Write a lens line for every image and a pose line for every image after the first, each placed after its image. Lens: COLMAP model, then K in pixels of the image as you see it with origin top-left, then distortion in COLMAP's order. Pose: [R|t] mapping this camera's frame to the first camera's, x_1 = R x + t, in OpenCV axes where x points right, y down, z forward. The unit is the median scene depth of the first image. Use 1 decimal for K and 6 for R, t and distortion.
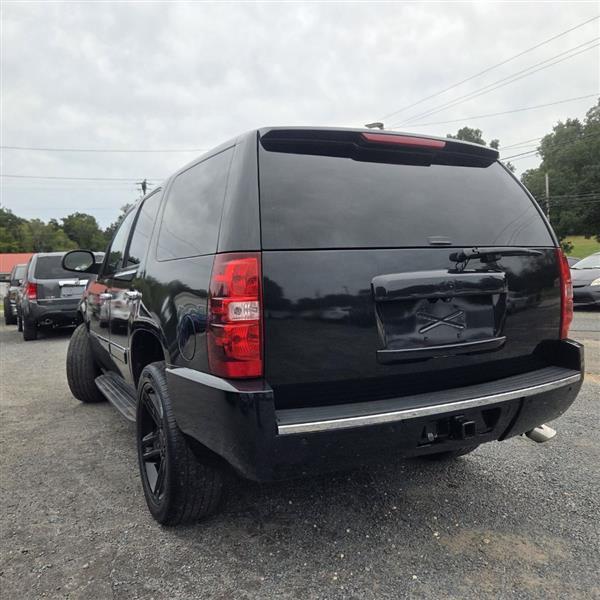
lens RADIAL K [[538.9, 0, 297.9], [0, 538.9, 302.2], [0, 0, 1]] dist [0.079780, -0.069878]
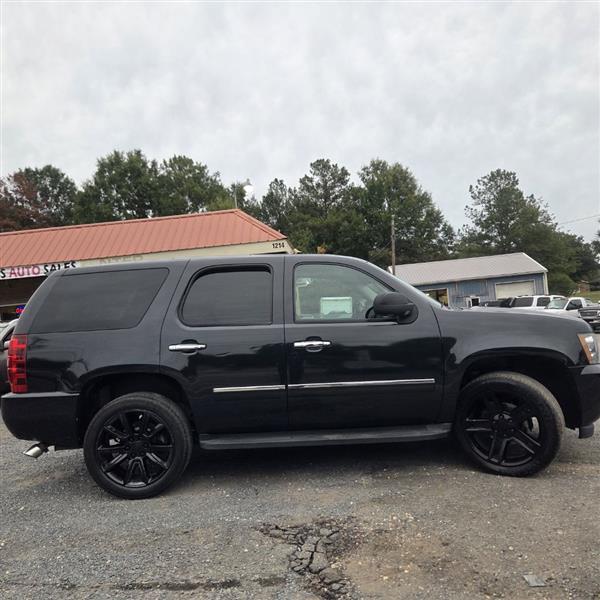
lens RADIAL K [[538.9, 0, 294.4], [0, 538.9, 308.2], [0, 0, 1]] dist [0.079780, -0.069878]
pose [[-0.453159, 0.047175, -0.890181, 1.530270], [0.025345, 0.998877, 0.040033, -0.220432], [0.891069, -0.004421, -0.453845, 2.462275]]
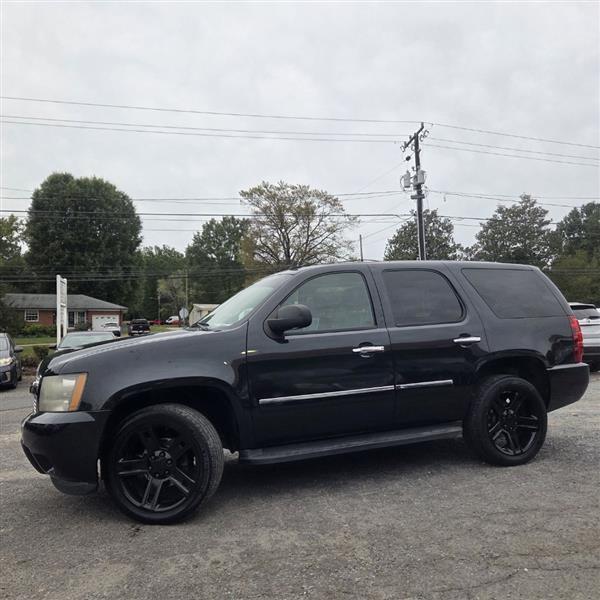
lens RADIAL K [[538.9, 0, 307.0], [0, 538.9, 309.3], [0, 0, 1]] dist [0.079780, -0.069878]
pose [[0.086484, 0.066303, 0.994044, -2.133691], [0.093269, 0.992862, -0.074338, -0.031814], [-0.991878, 0.099143, 0.079683, 1.515520]]
